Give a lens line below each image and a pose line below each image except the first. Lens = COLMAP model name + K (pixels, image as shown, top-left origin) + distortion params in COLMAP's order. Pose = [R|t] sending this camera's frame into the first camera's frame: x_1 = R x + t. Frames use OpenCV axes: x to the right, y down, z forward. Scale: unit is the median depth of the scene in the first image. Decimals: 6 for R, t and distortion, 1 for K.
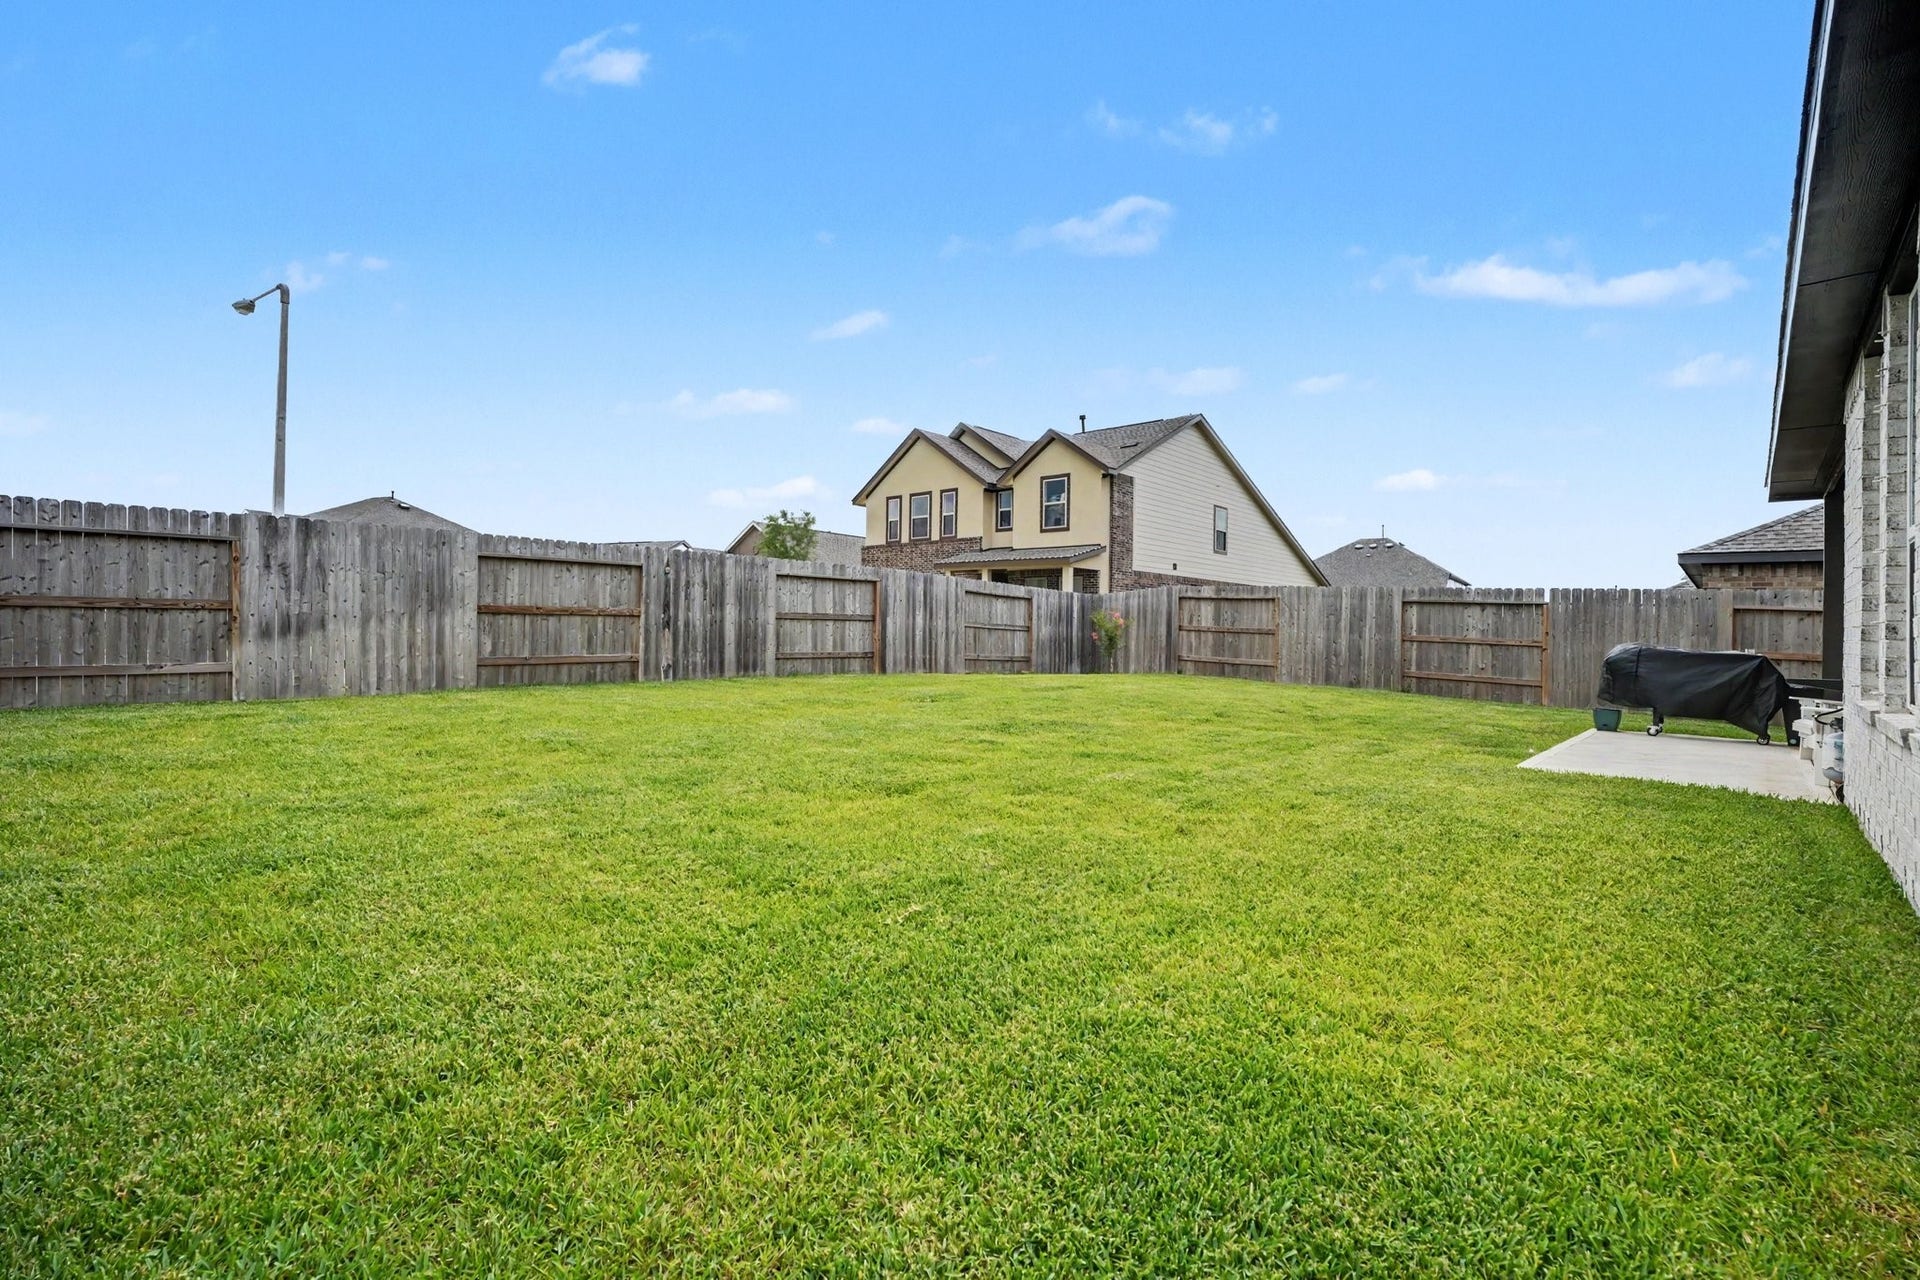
lens RADIAL K [[848.4, 0, 964.3], [0, 848.4, 623.0], [0, 0, 1]] dist [0.013481, 0.000253]
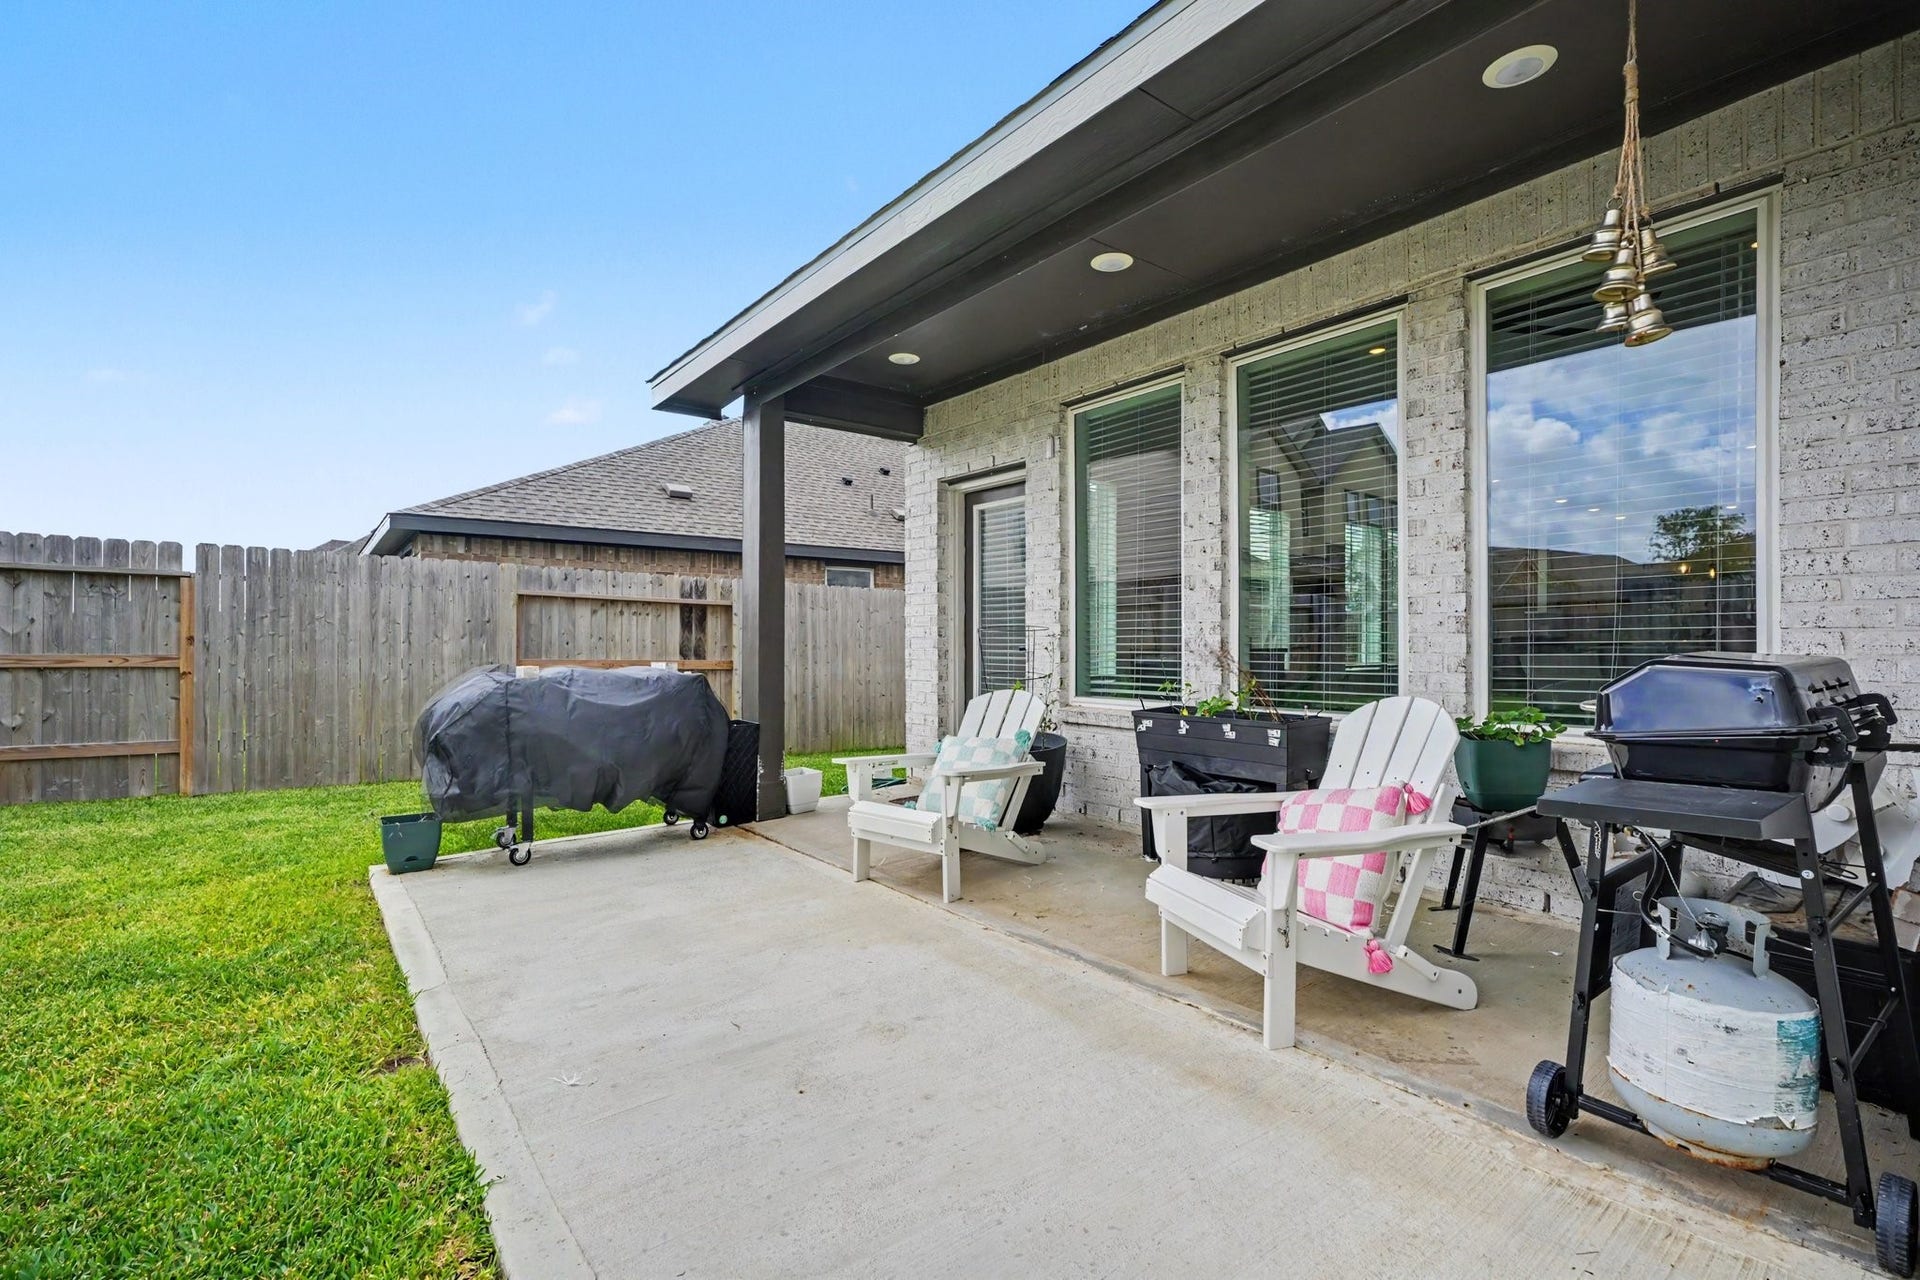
lens RADIAL K [[848.4, 0, 964.3], [0, 848.4, 623.0], [0, 0, 1]] dist [0.013481, 0.000253]
pose [[0.174459, -0.004463, 0.984654, 0.293197], [0.003666, 0.999986, 0.003883, 0.003184], [-0.984658, 0.002933, 0.174473, 0.499427]]
